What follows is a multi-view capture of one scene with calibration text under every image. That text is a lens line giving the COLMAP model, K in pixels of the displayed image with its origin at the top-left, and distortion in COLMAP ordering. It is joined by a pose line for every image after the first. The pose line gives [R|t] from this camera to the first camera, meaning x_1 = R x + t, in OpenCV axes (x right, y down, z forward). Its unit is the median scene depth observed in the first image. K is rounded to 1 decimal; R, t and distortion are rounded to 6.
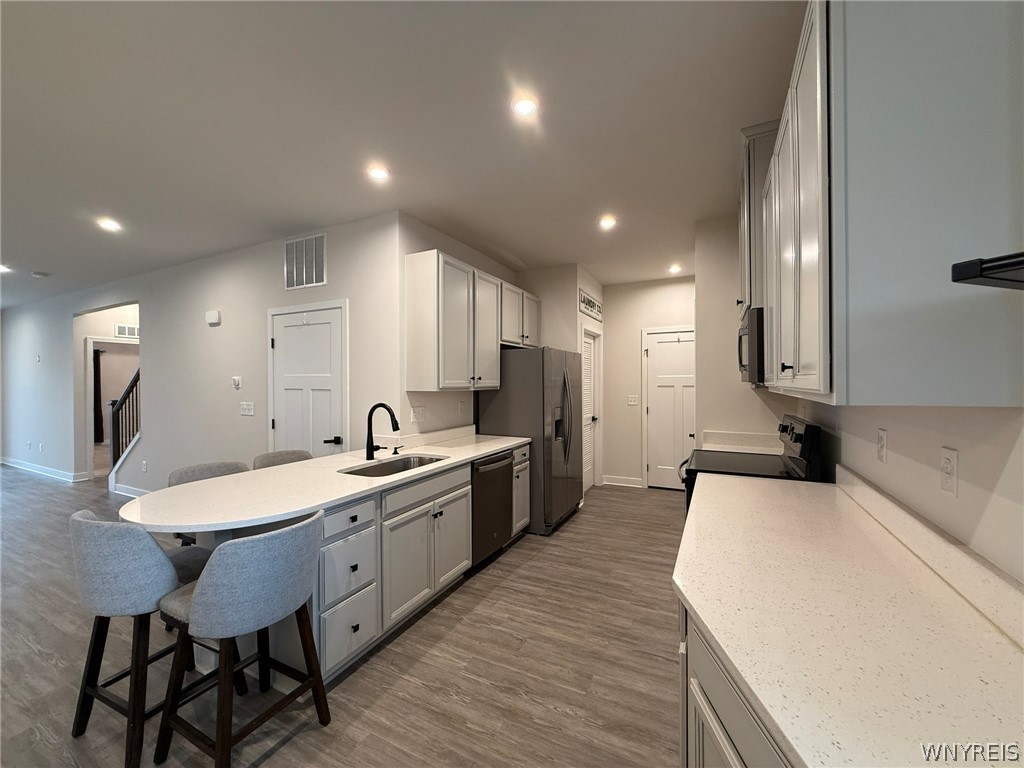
lens RADIAL K [[407.6, 0, 509.1], [0, 407.6, 384.0], [0, 0, 1]] dist [-0.000076, 0.000253]
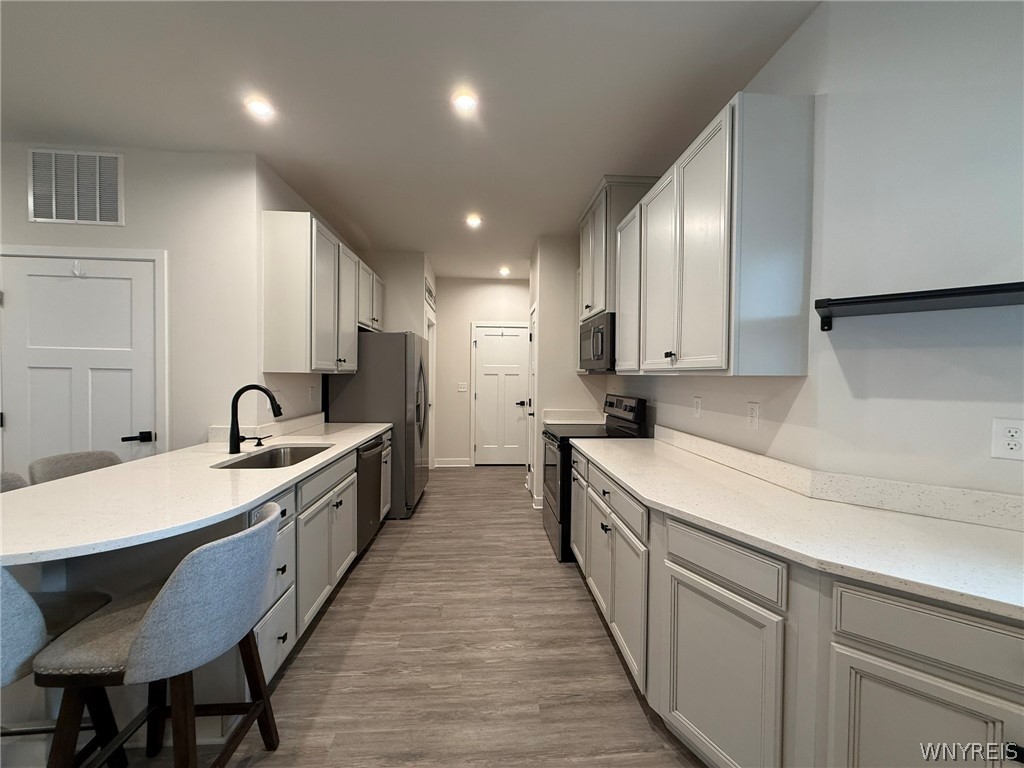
lens RADIAL K [[407.6, 0, 509.1], [0, 407.6, 384.0], [0, 0, 1]] dist [-0.000076, 0.000253]
pose [[0.860024, 0.003046, 0.510244, -0.285178], [-0.013238, 0.999779, 0.016344, 0.024501], [-0.510081, -0.020811, 0.859874, 0.010788]]
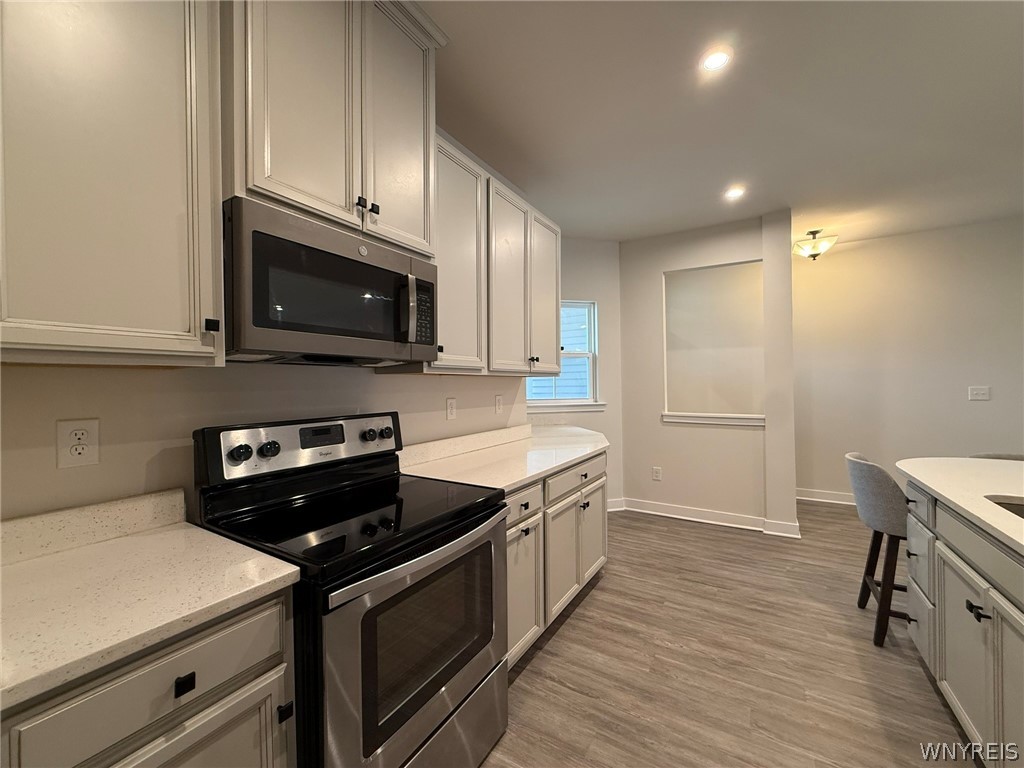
lens RADIAL K [[408.5, 0, 510.1], [0, 408.5, 383.1], [0, 0, 1]] dist [0.000677, -0.000012]
pose [[-0.996312, 0.013921, 0.084662, 0.311110], [0.014135, 0.999898, 0.001929, 0.030821], [-0.084627, 0.003118, -0.996408, 1.400611]]
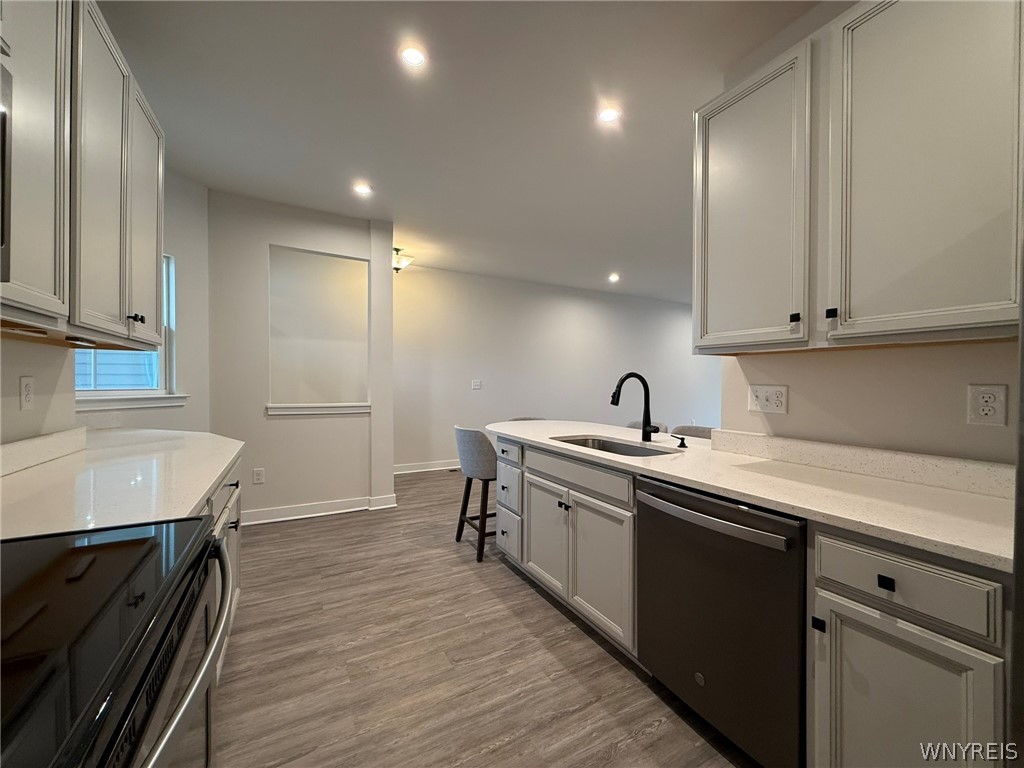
lens RADIAL K [[407.6, 0, 509.1], [0, 407.6, 384.0], [0, 0, 1]] dist [-0.000076, 0.000253]
pose [[-0.569635, 0.004669, -0.821885, 0.507041], [-0.008225, 0.999901, 0.011381, 0.061249], [0.821857, 0.013243, -0.569540, 1.243645]]
